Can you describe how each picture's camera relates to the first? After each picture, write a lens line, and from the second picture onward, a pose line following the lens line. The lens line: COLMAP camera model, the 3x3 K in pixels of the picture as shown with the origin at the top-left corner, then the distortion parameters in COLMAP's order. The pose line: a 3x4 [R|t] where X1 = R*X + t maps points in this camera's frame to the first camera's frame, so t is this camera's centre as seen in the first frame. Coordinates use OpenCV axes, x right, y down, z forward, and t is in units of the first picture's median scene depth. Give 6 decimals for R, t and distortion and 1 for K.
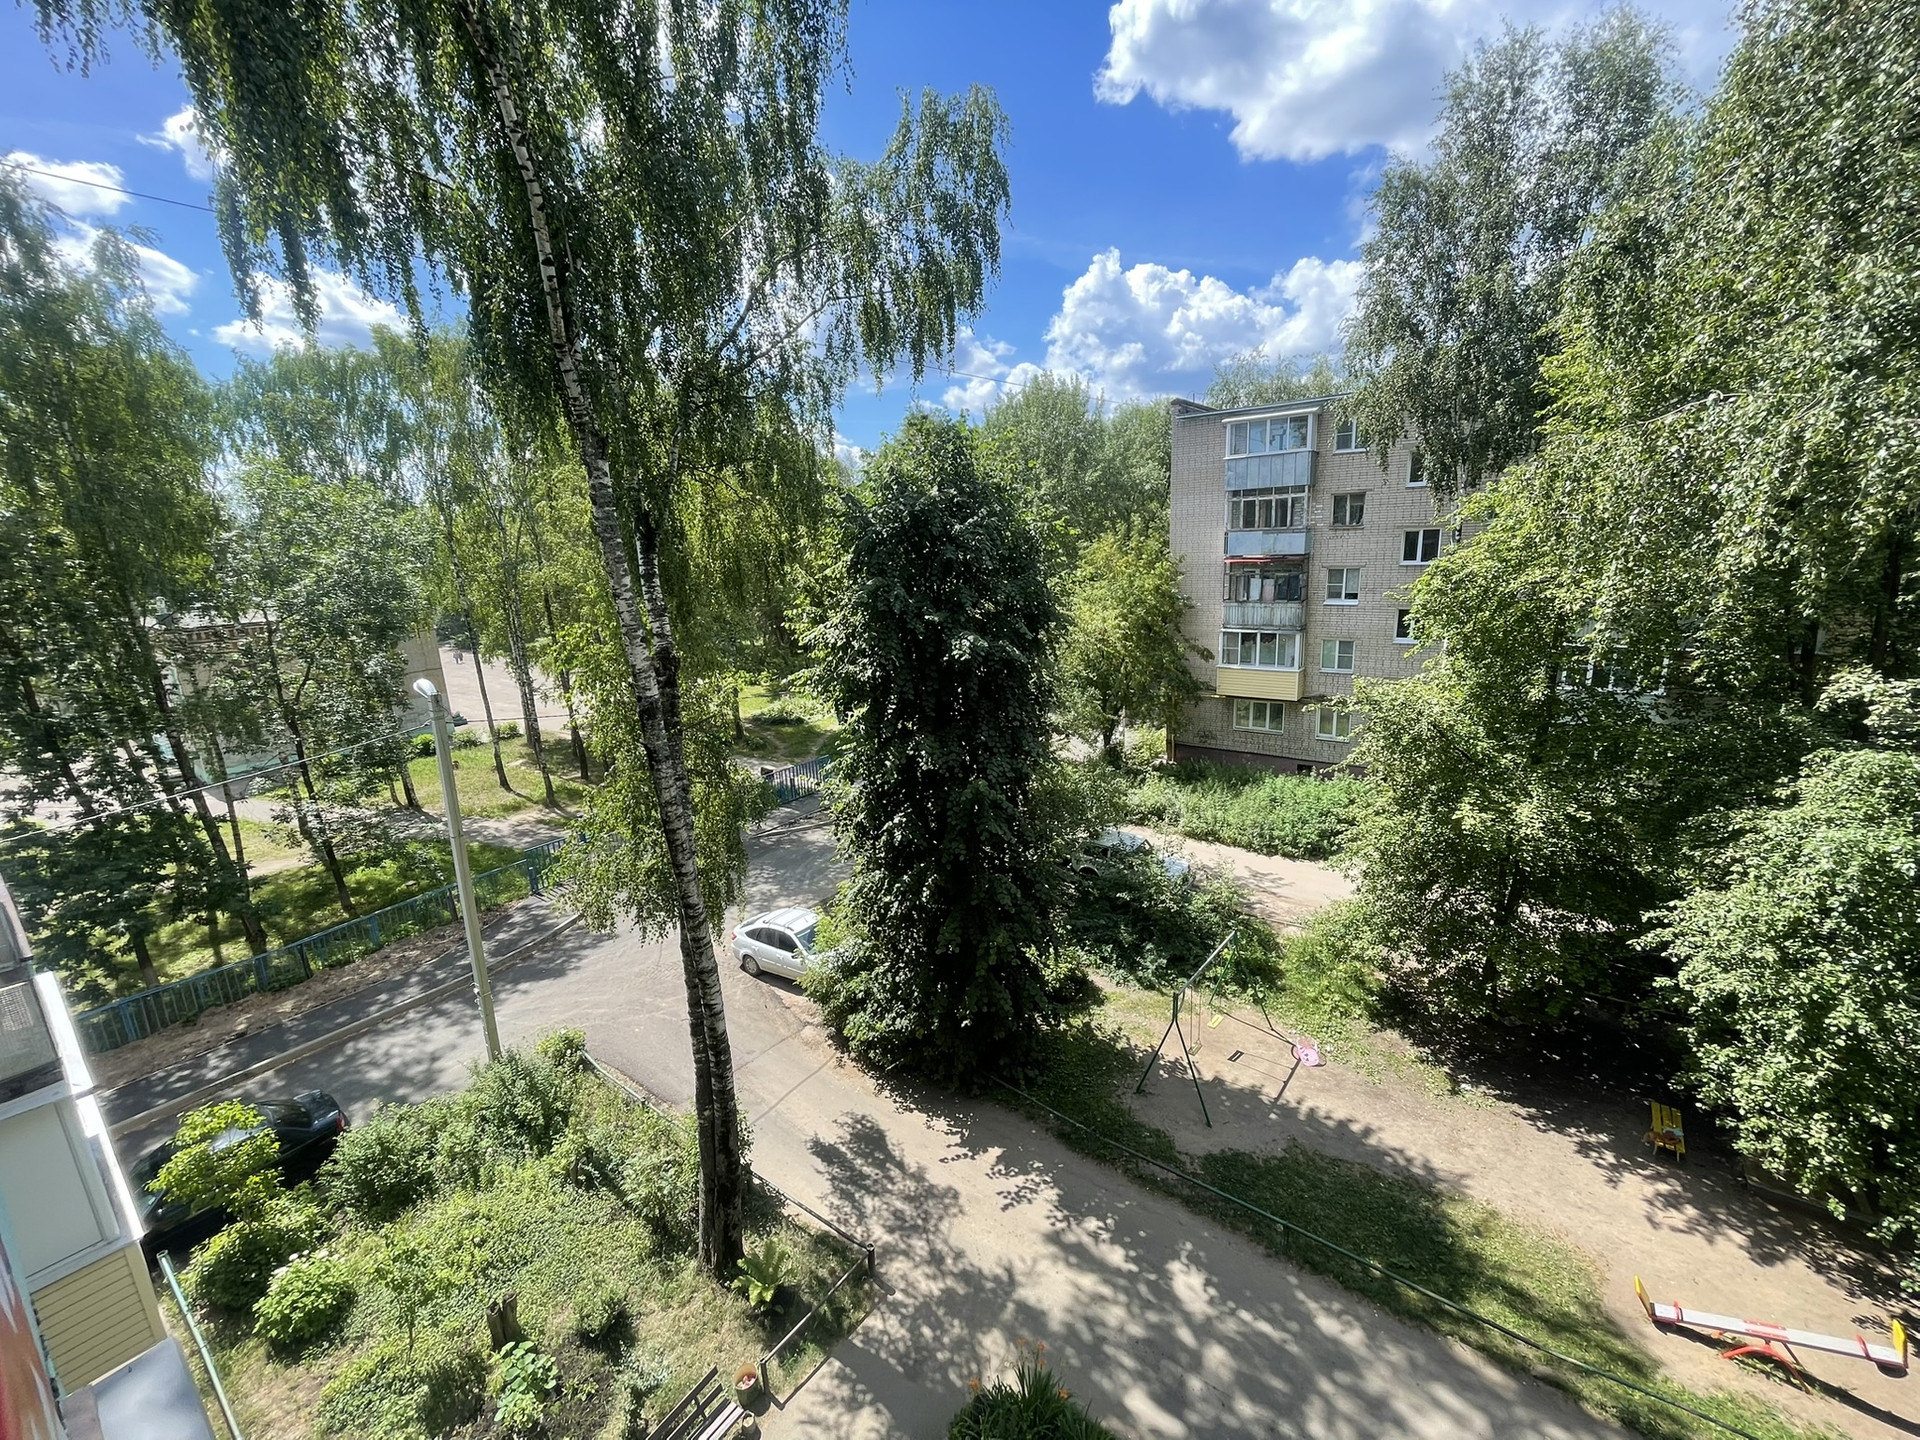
lens RADIAL K [[786.3, 0, 969.8], [0, 786.3, 718.0], [0, 0, 1]] dist [0.010998, -0.004030]
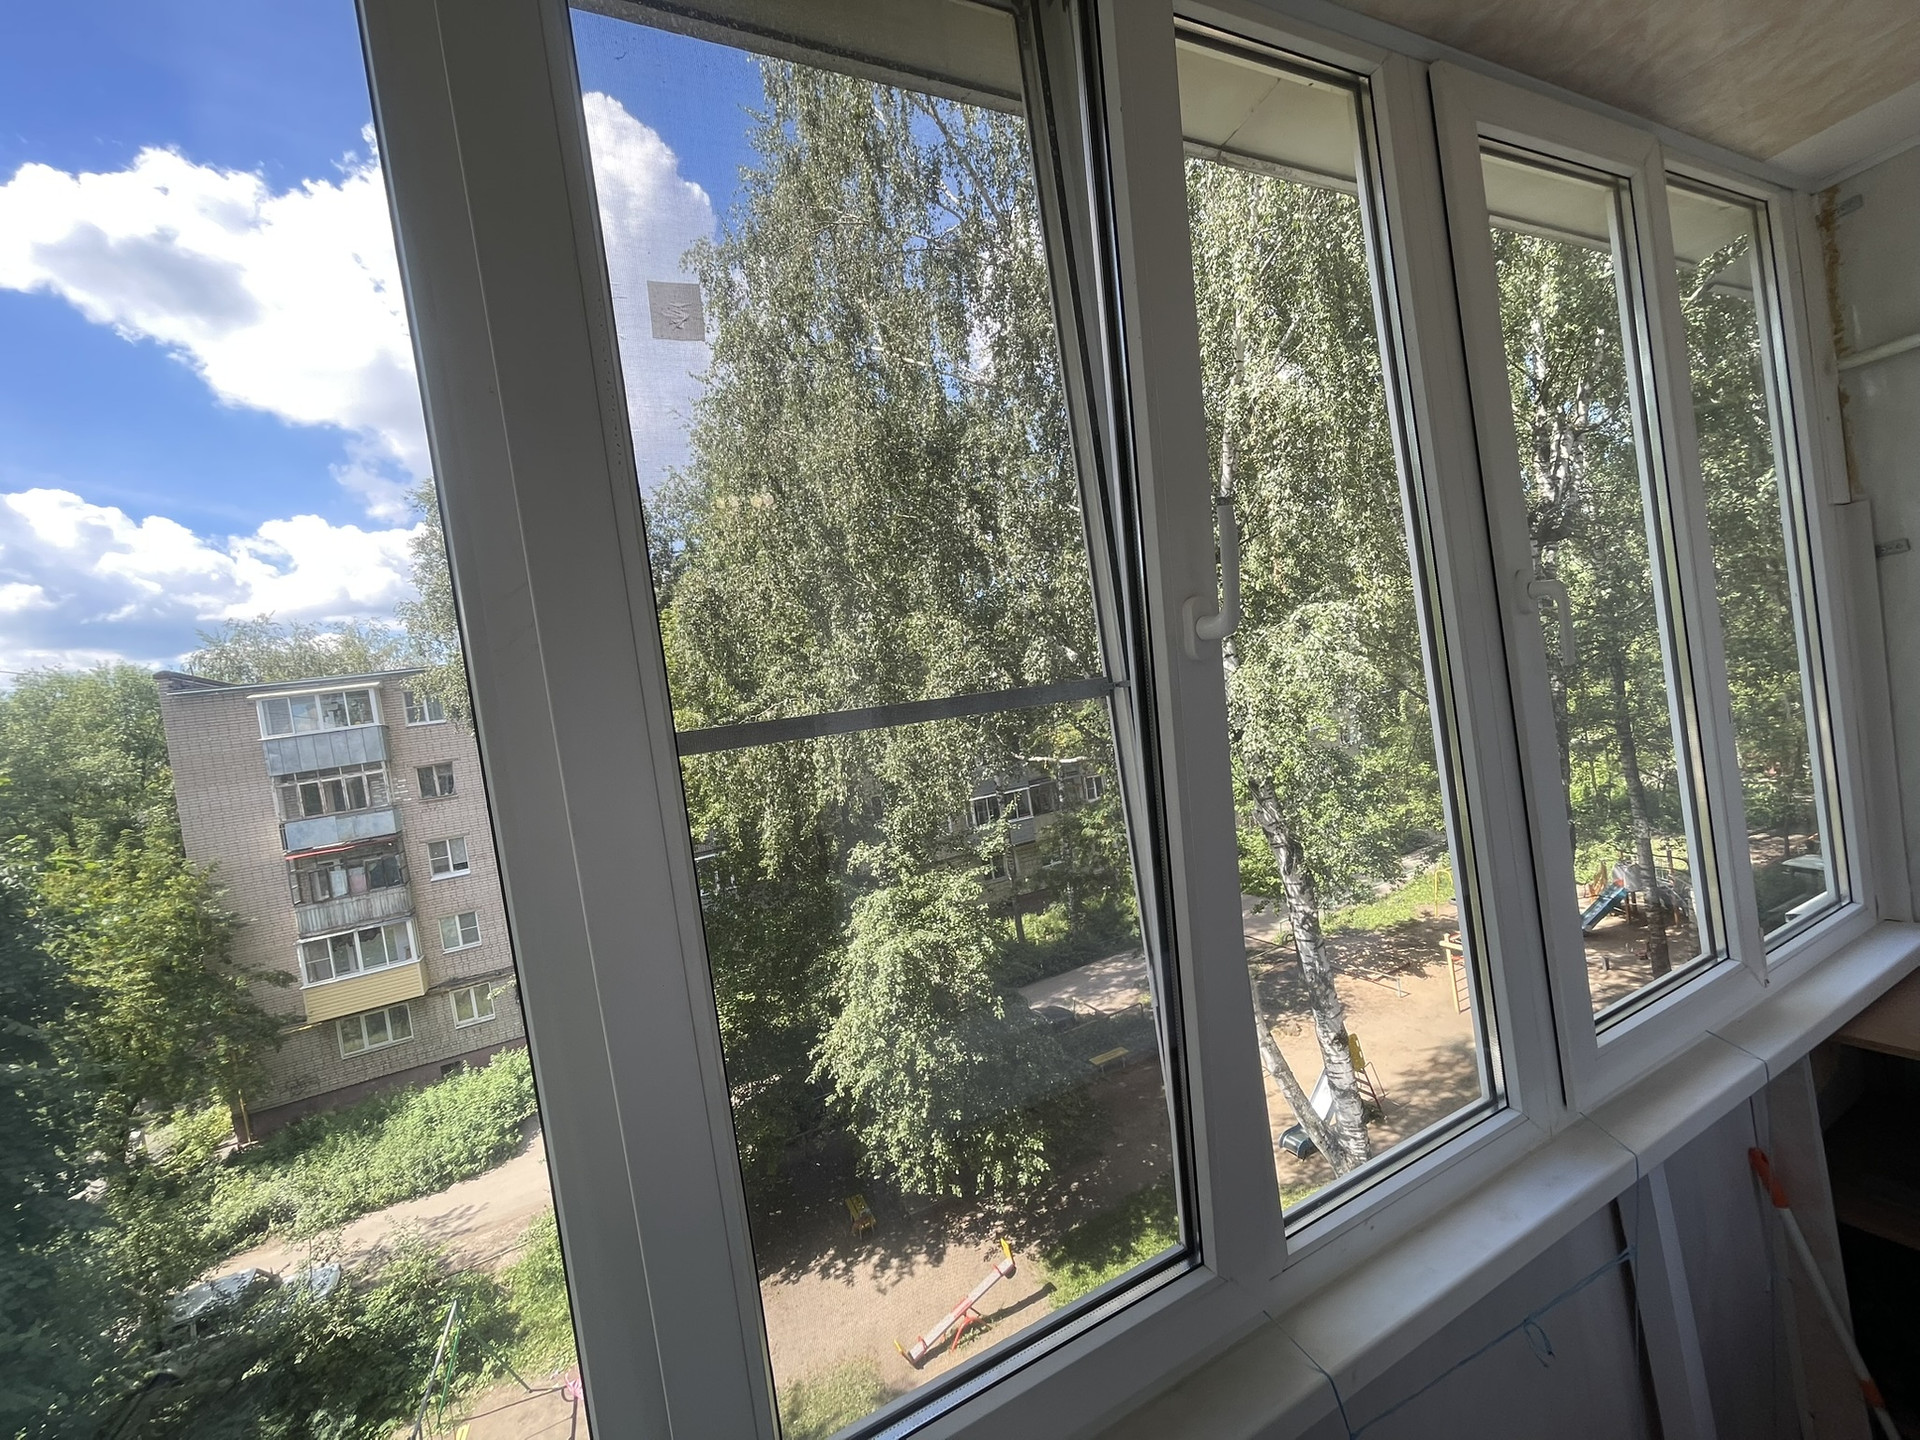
lens RADIAL K [[786.3, 0, 969.8], [0, 786.3, 718.0], [0, 0, 1]] dist [0.010998, -0.004030]
pose [[0.456792, -0.051779, 0.888065, -0.098182], [0.319398, 0.941284, -0.109406, -0.029951], [-0.830257, 0.333622, 0.446509, 0.004973]]
